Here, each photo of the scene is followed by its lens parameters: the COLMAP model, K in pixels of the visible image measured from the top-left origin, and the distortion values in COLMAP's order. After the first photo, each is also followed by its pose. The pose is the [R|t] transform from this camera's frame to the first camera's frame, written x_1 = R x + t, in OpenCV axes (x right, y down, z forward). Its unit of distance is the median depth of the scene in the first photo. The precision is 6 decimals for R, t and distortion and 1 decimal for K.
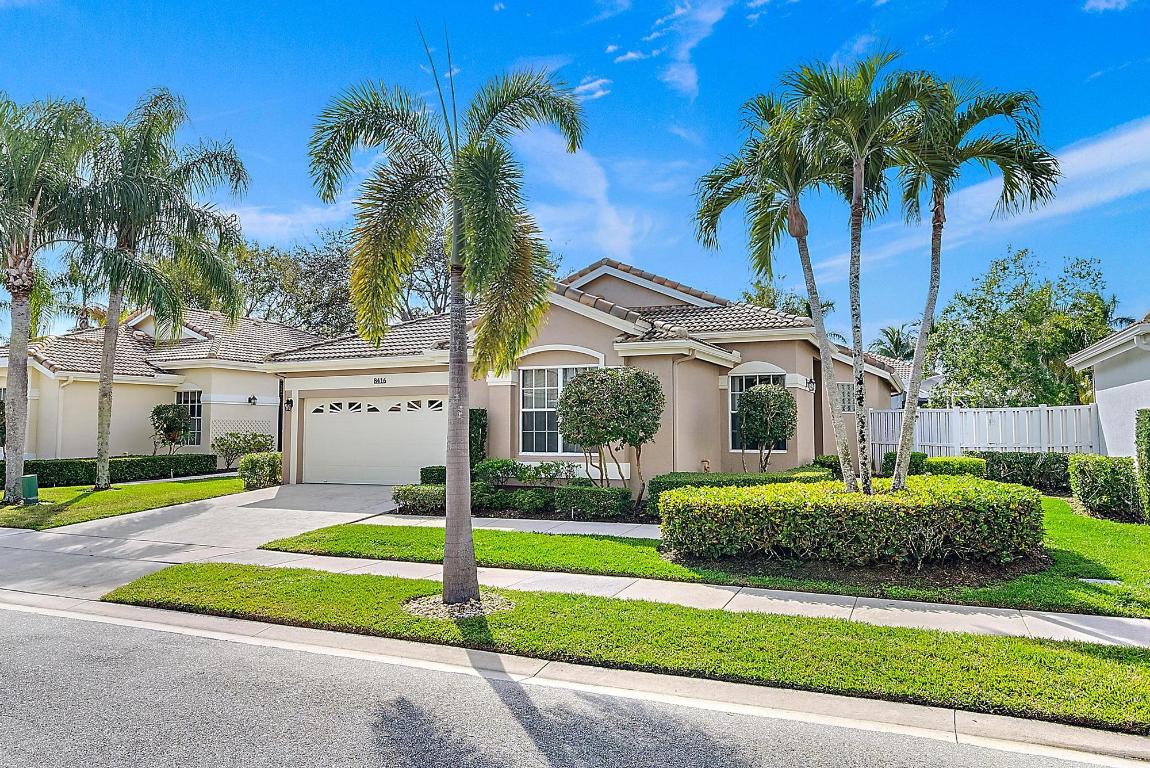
lens RADIAL K [[796.6, 0, 574.9], [0, 796.6, 382.5], [0, 0, 1]] dist [-0.000262, -0.000011]
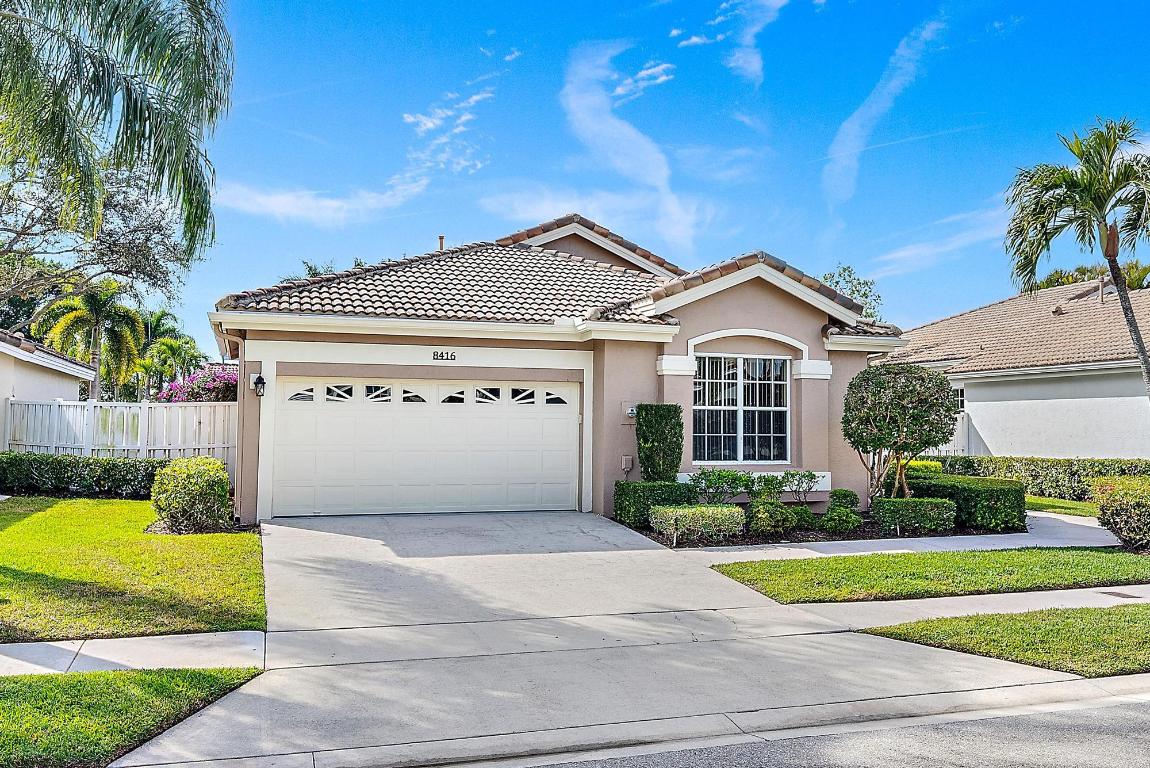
lens RADIAL K [[994.0, 0, 574.4], [0, 994.0, 383.0], [0, 0, 1]] dist [0.009721, 0.001114]
pose [[0.727917, 0.042223, 0.684364, -0.739471], [-0.049504, 0.998734, -0.008965, 0.022742], [-0.683876, -0.027354, 0.729086, 0.329994]]
